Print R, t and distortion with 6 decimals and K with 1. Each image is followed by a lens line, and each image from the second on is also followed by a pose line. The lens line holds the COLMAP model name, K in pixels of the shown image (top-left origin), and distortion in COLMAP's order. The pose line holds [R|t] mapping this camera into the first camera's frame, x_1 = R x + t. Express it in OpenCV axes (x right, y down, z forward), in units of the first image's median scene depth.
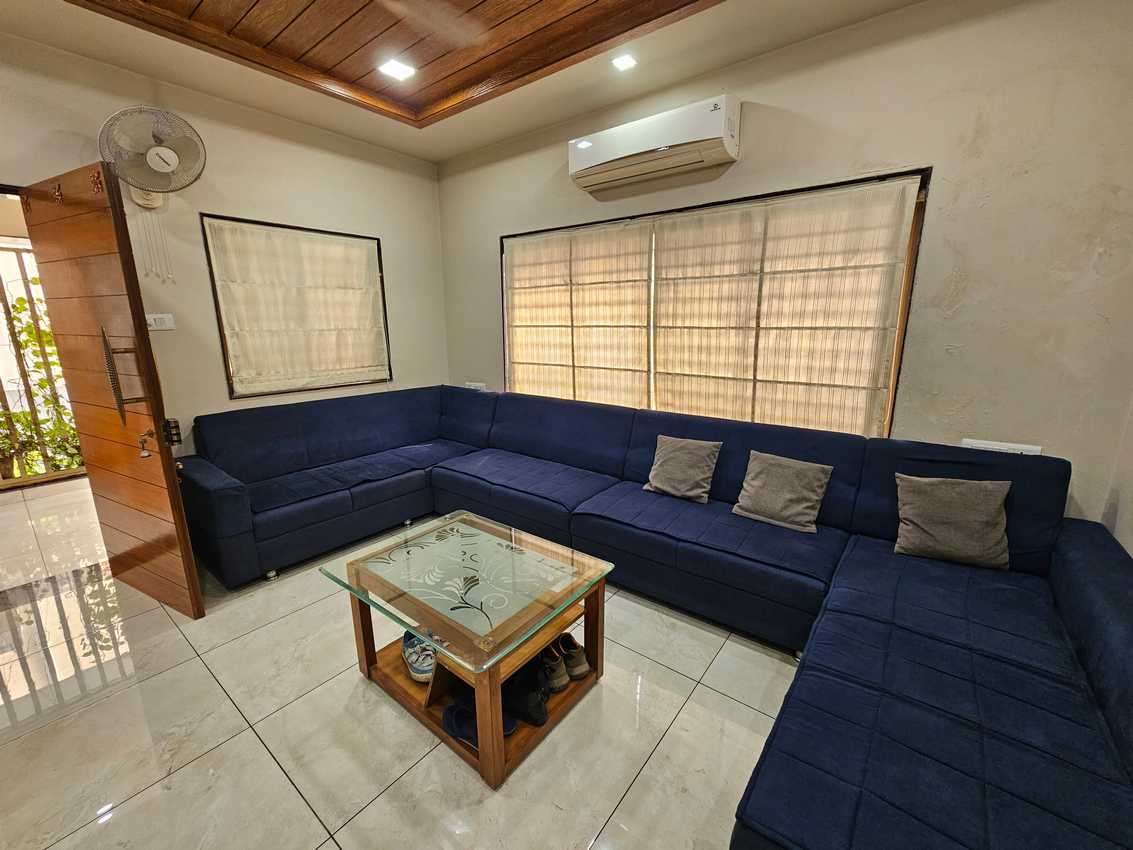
lens RADIAL K [[463.5, 0, 562.3], [0, 463.5, 425.9], [0, 0, 1]] dist [-0.001697, 0.000623]
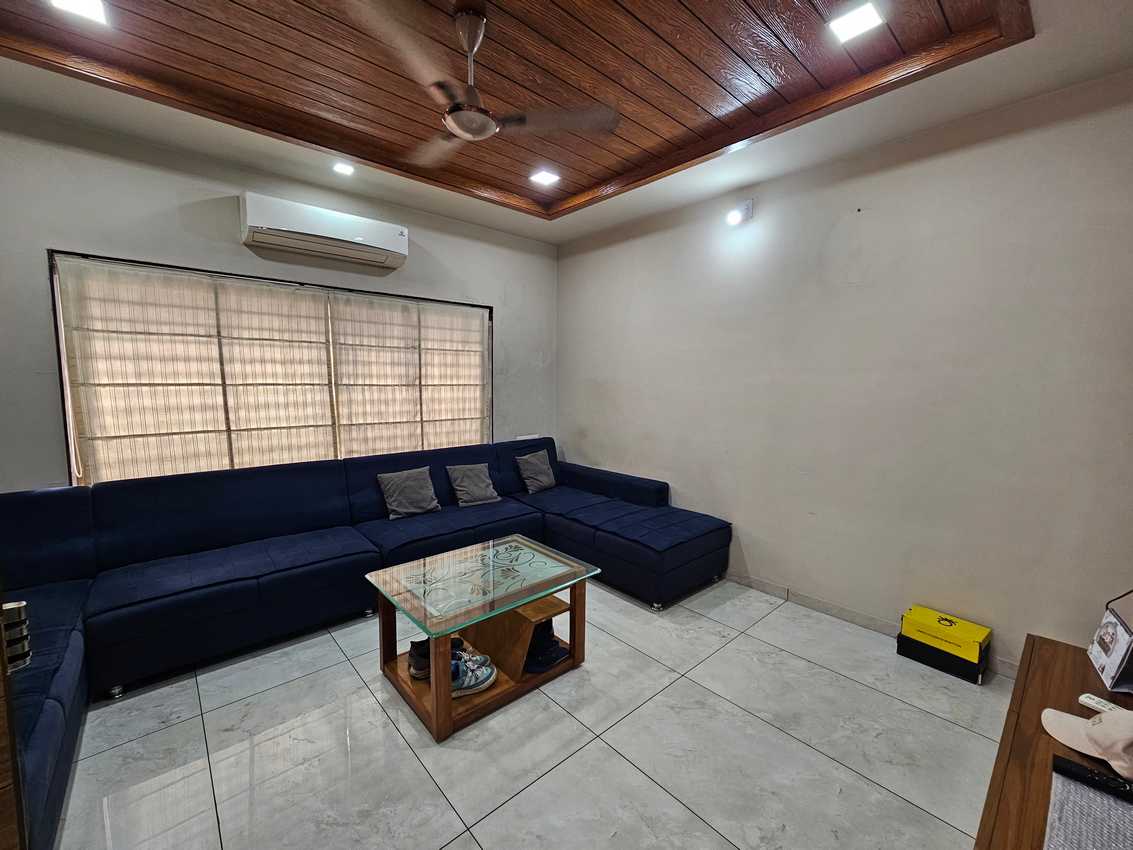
lens RADIAL K [[463.4, 0, 558.9], [0, 463.4, 424.8], [0, 0, 1]] dist [-0.001536, -0.000225]
pose [[0.186114, -0.092231, 0.978190, -0.849667], [0.202845, 0.977743, 0.053595, -0.074536], [-0.961361, 0.188447, 0.200680, 0.296004]]
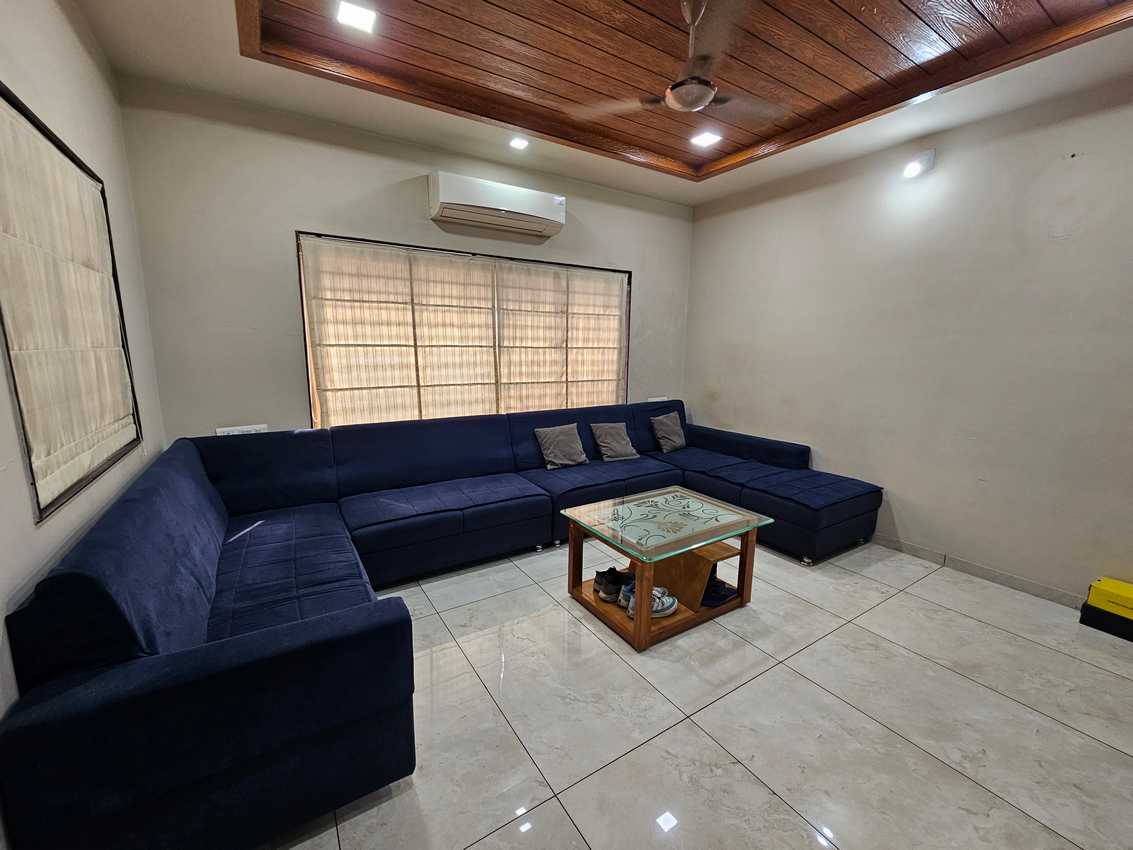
lens RADIAL K [[463.5, 0, 562.3], [0, 463.5, 425.9], [0, 0, 1]] dist [-0.001697, 0.000623]
pose [[0.336964, -0.155780, 0.928541, -0.978154], [0.192499, 0.976783, 0.094016, -0.097296], [-0.921629, 0.147063, 0.359128, 0.460558]]
